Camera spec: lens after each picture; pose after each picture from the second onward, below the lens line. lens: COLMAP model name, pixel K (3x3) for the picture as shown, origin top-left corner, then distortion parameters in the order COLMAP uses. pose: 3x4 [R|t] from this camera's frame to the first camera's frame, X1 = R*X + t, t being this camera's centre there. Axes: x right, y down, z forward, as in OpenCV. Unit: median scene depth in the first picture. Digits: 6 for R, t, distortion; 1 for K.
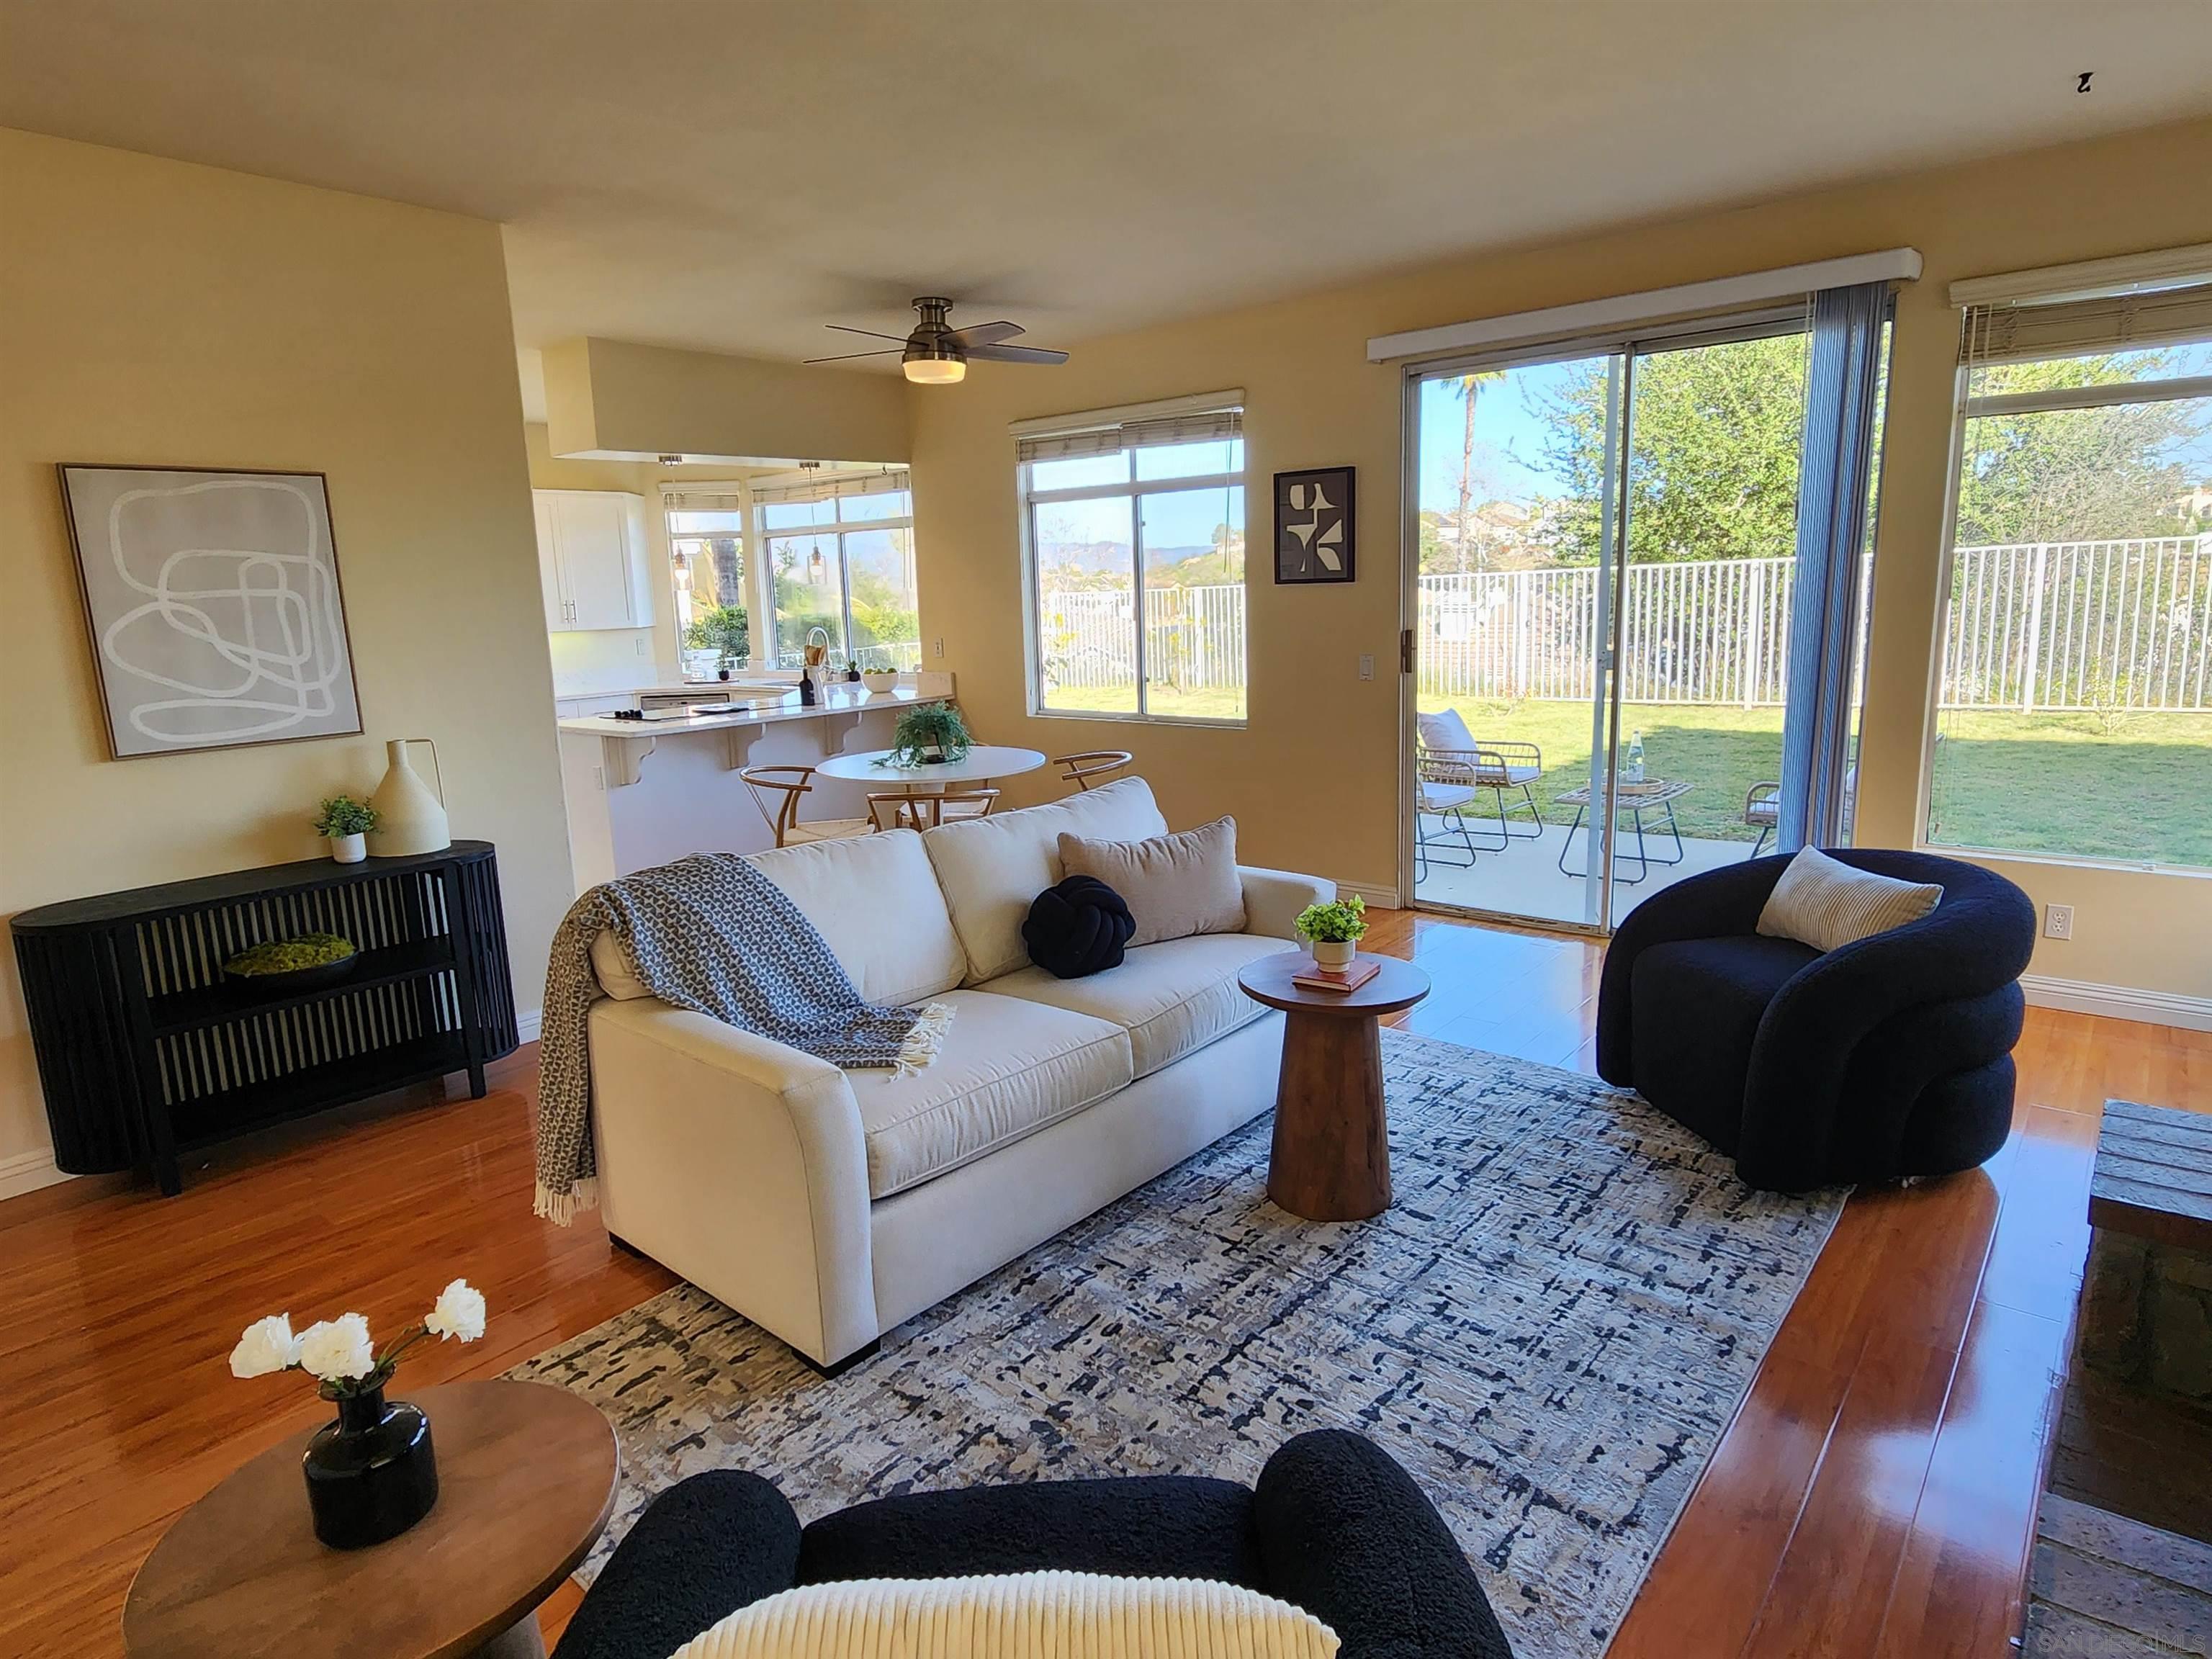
lens RADIAL K [[1238.7, 0, 1106.0], [0, 1238.7, 829.5], [0, 0, 1]] dist [-0.002010, -0.001058]
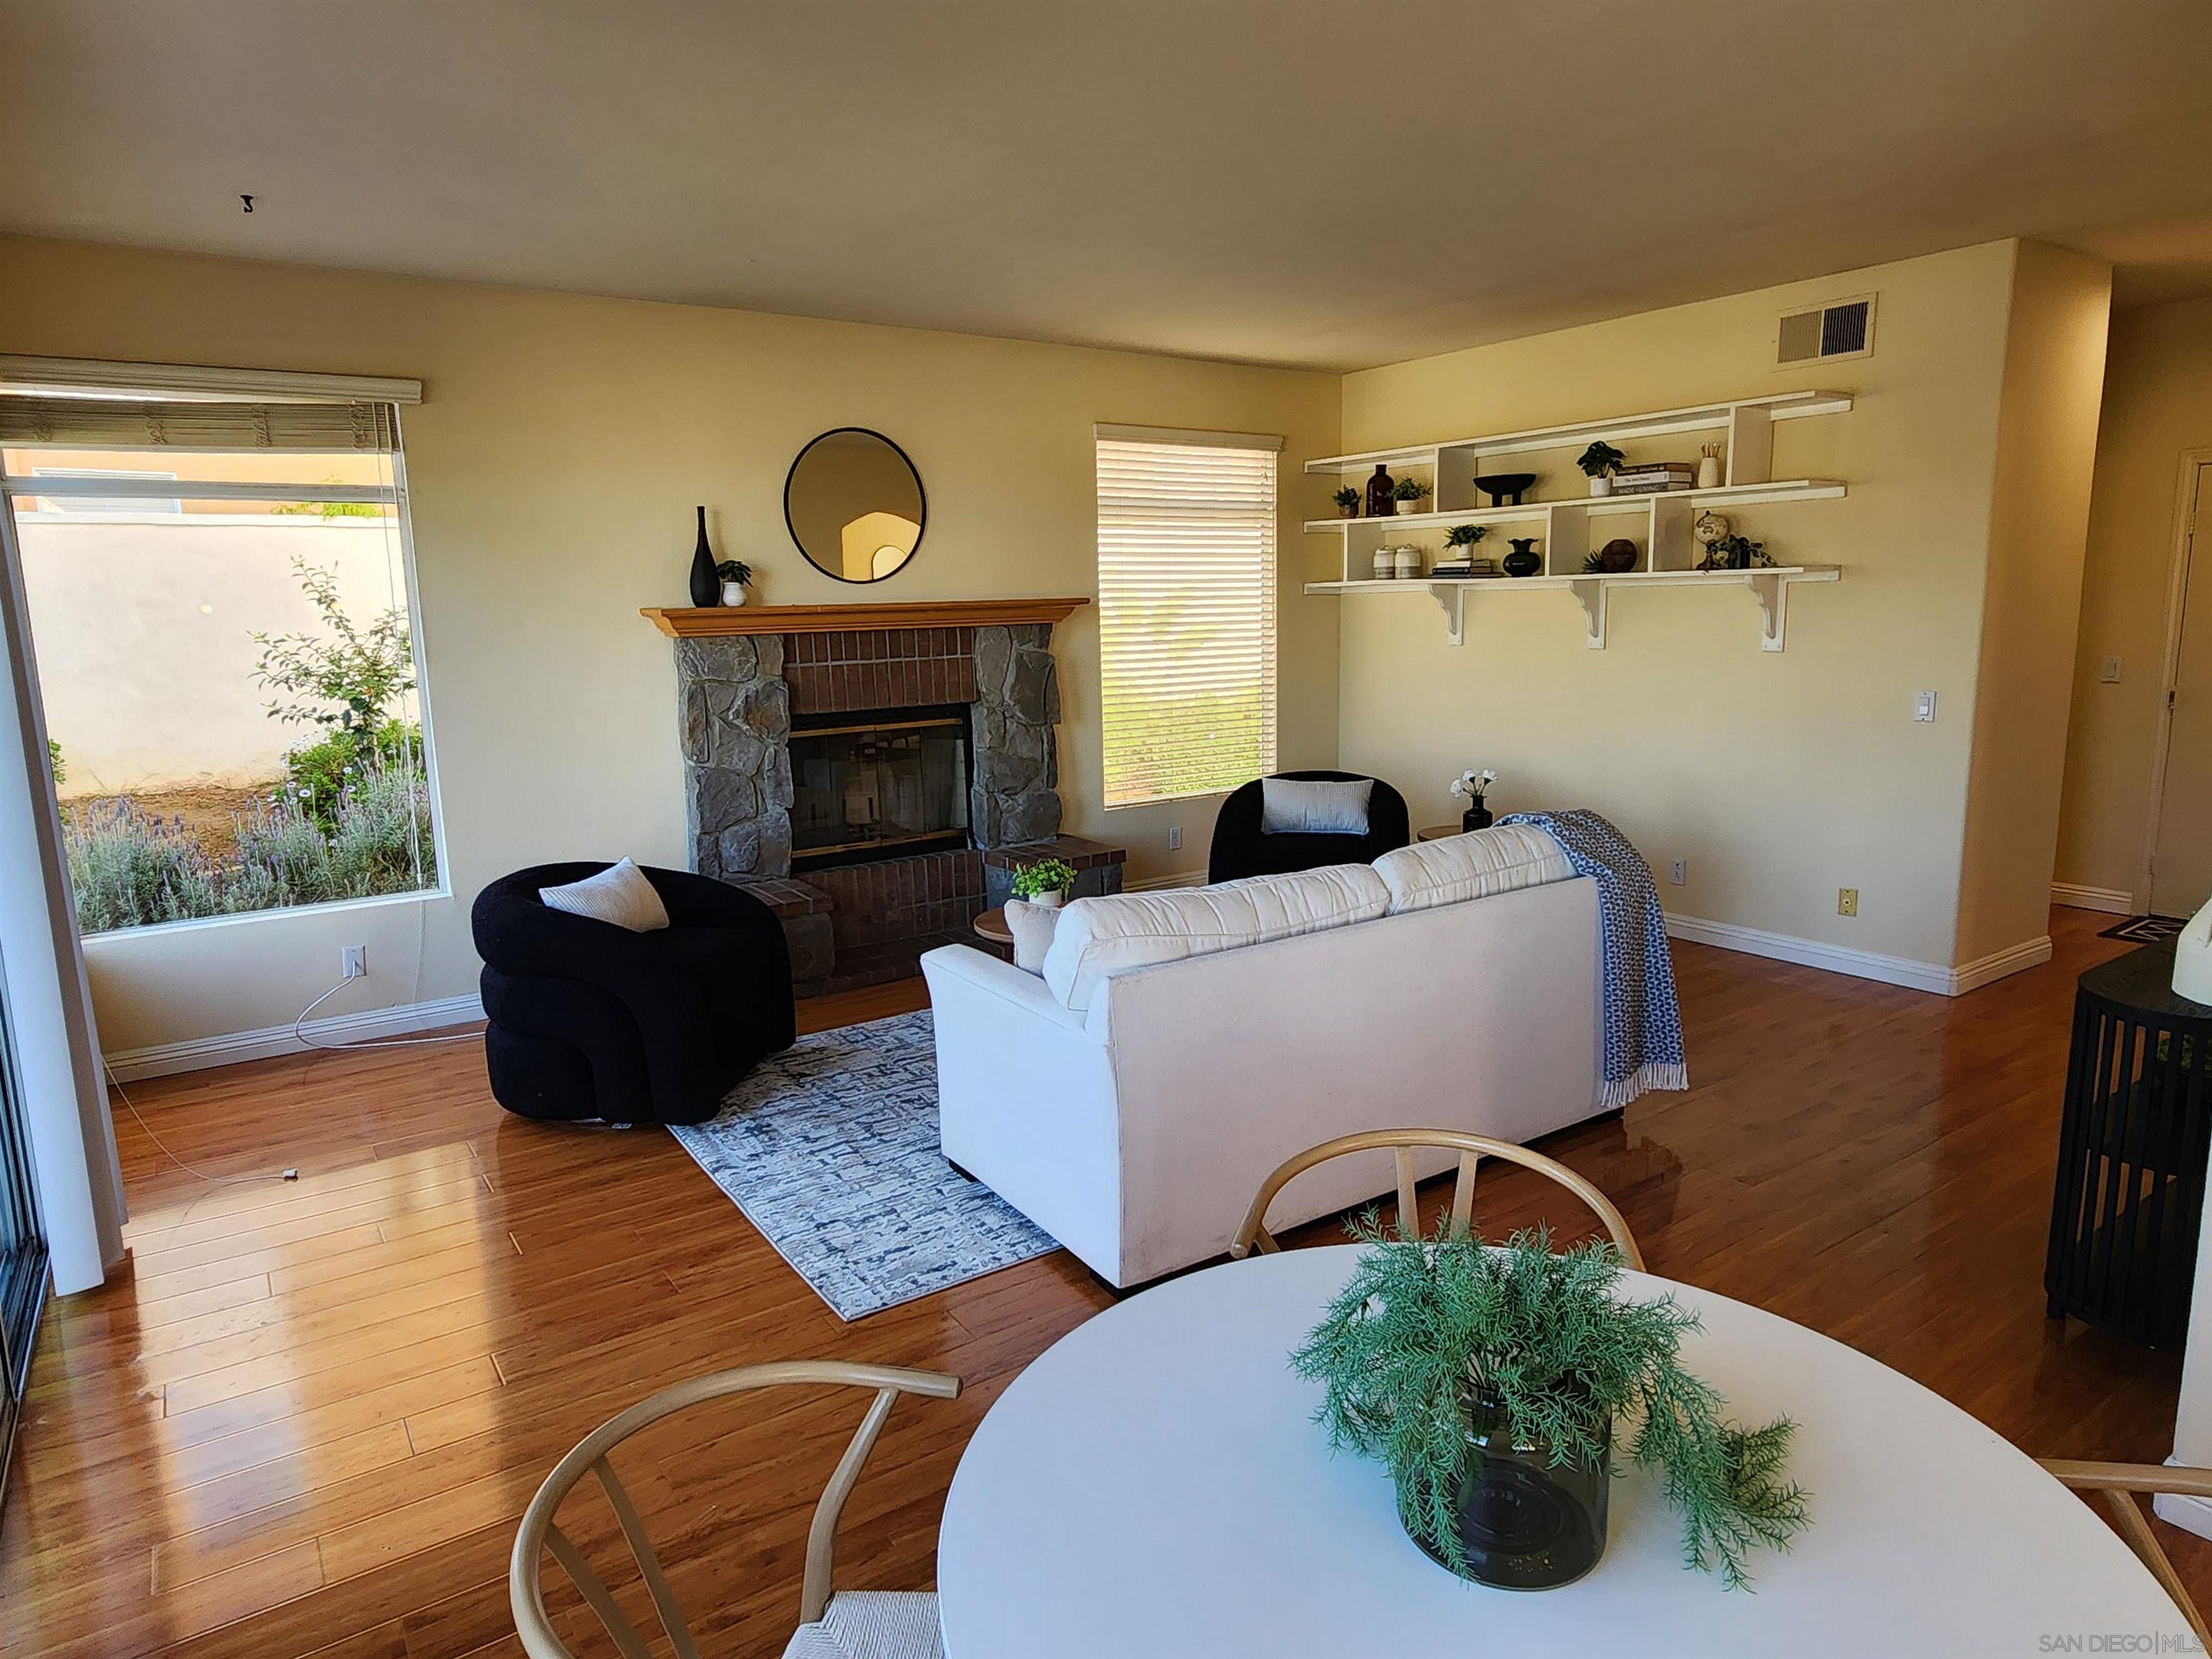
lens RADIAL K [[1321.2, 0, 1106.0], [0, 1321.2, 829.5], [0, 0, 1]] dist [0.001932, -0.001845]
pose [[-0.962985, 0.006186, 0.269483, -0.215509], [0.102716, 0.932729, 0.345639, -0.373012], [-0.249217, 0.360525, -0.898840, 1.832097]]
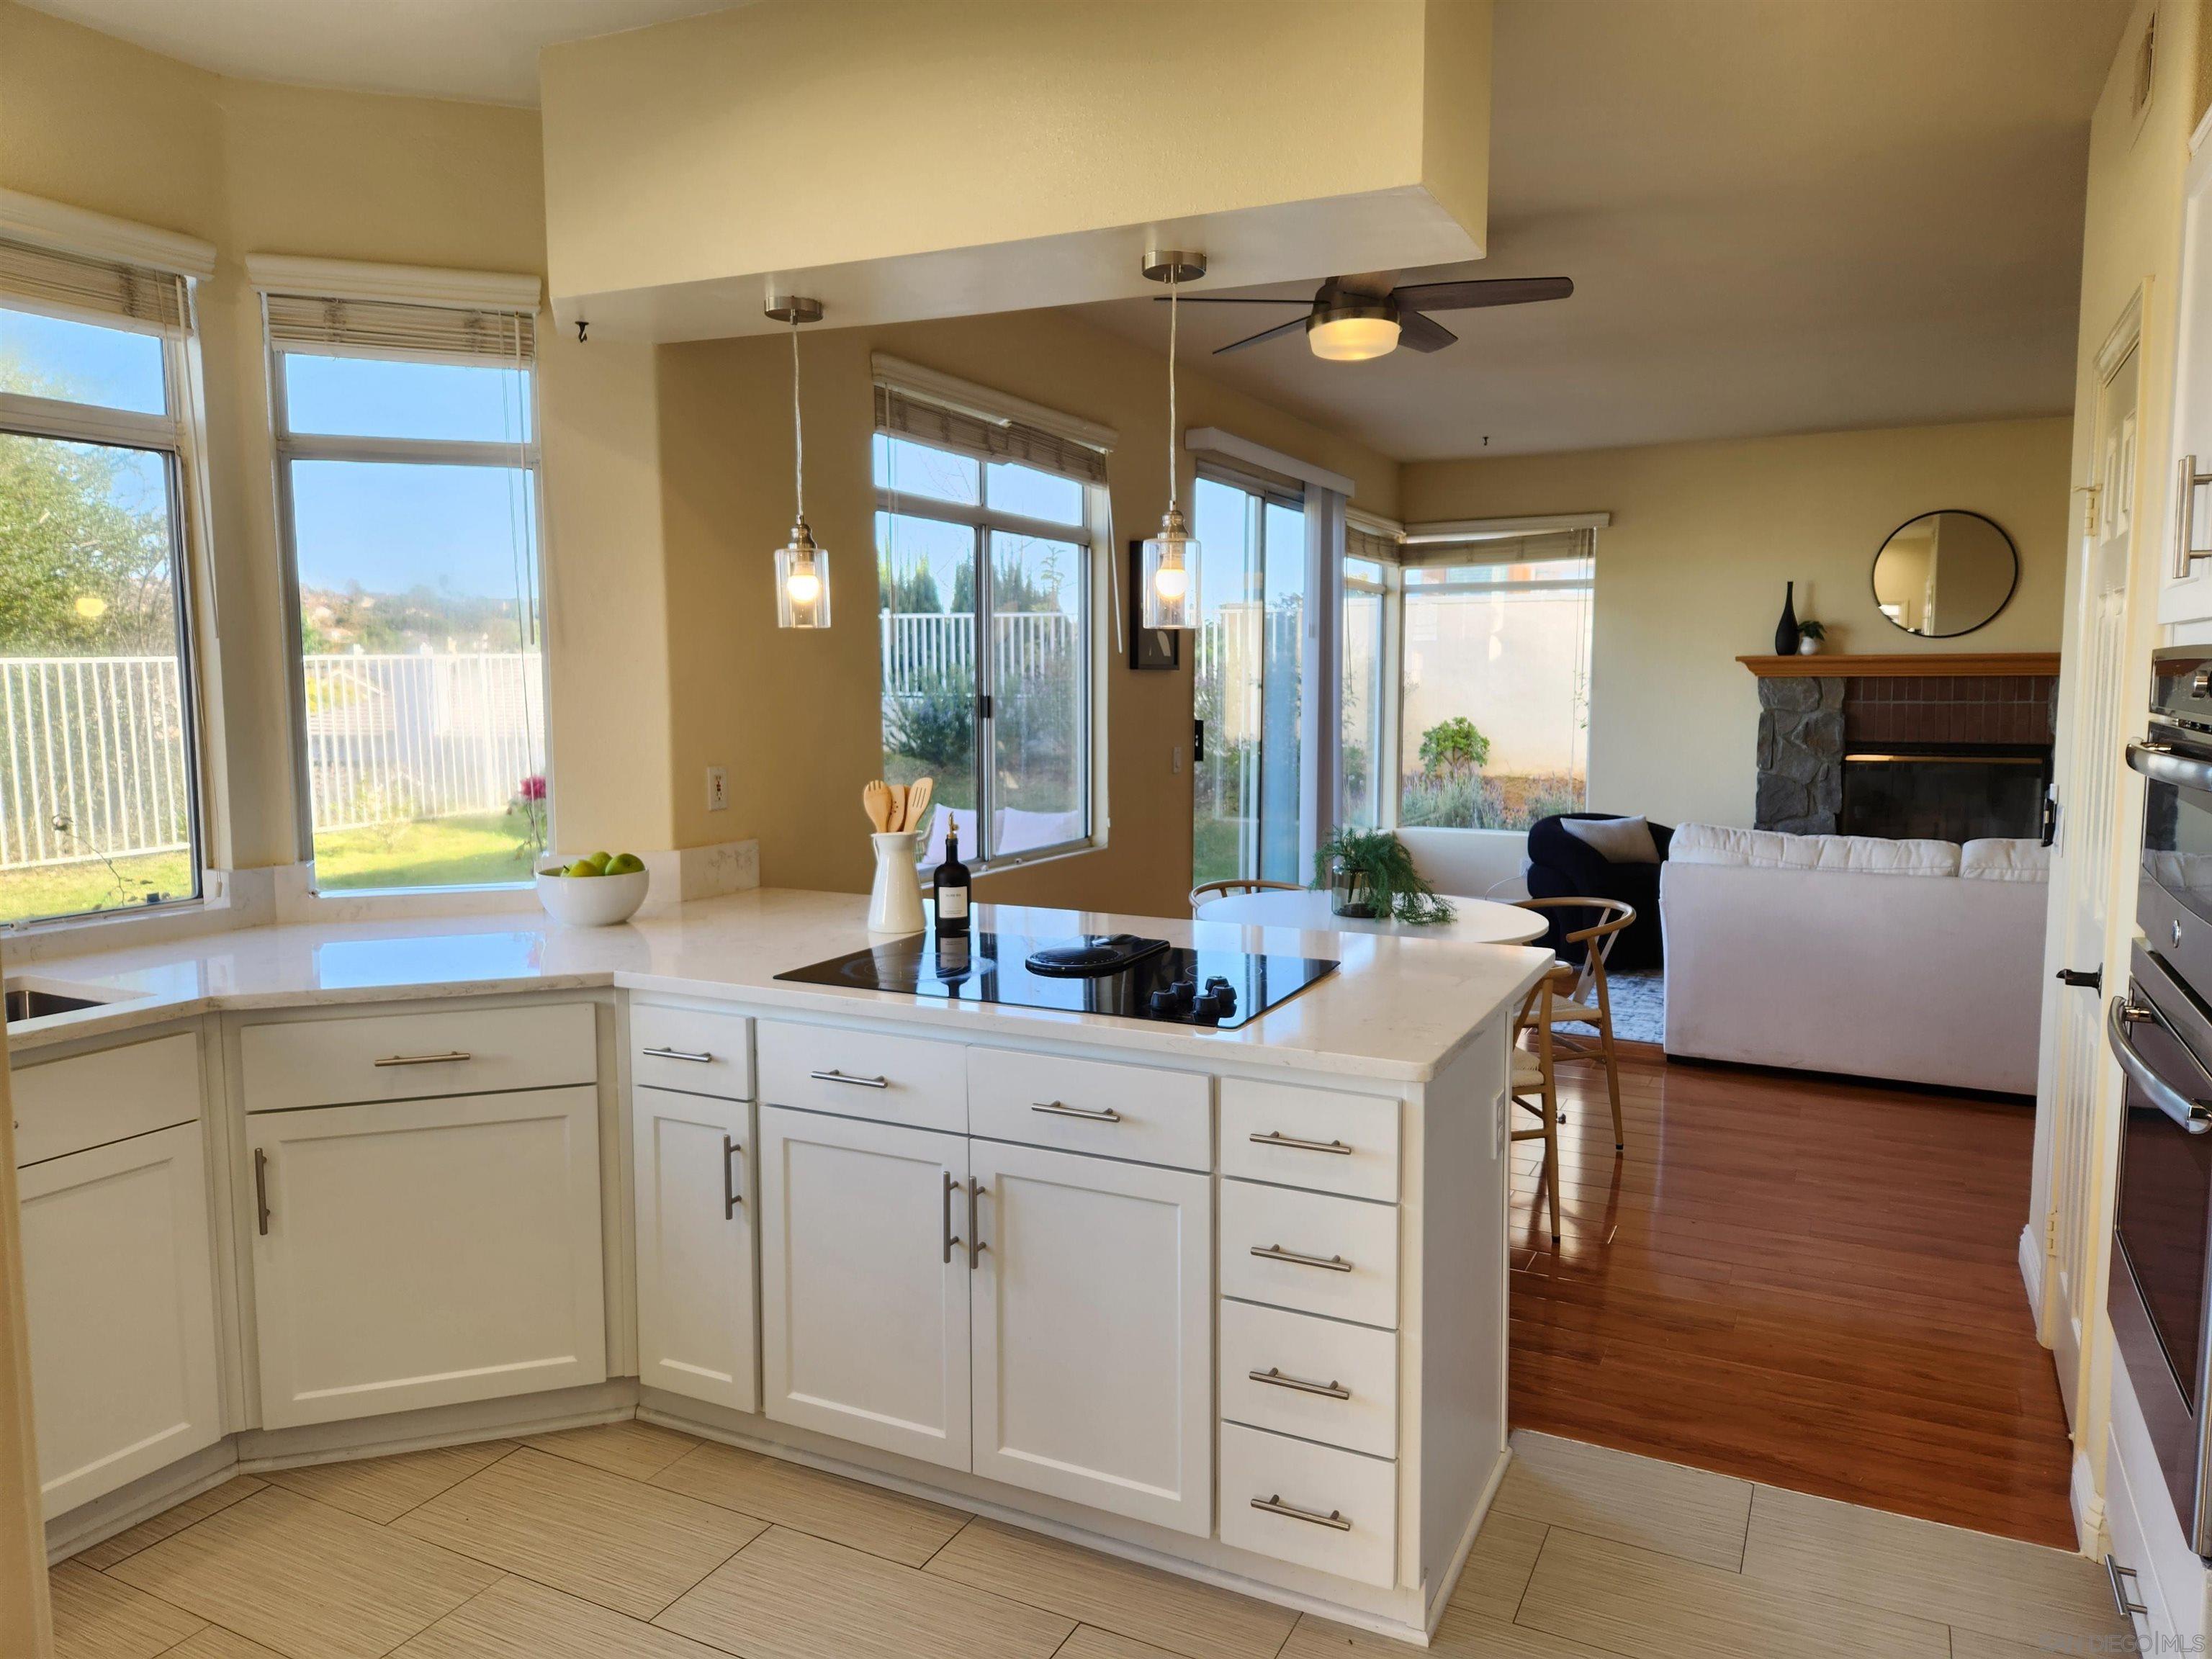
lens RADIAL K [[1539.2, 0, 1106.0], [0, 1539.2, 829.5], [0, 0, 1]] dist [0.038471, -0.004476]
pose [[-0.236351, -0.063449, 0.969594, -1.440505], [0.195621, 0.974327, 0.111444, -0.345196], [-0.951772, 0.216013, -0.217871, 2.068387]]
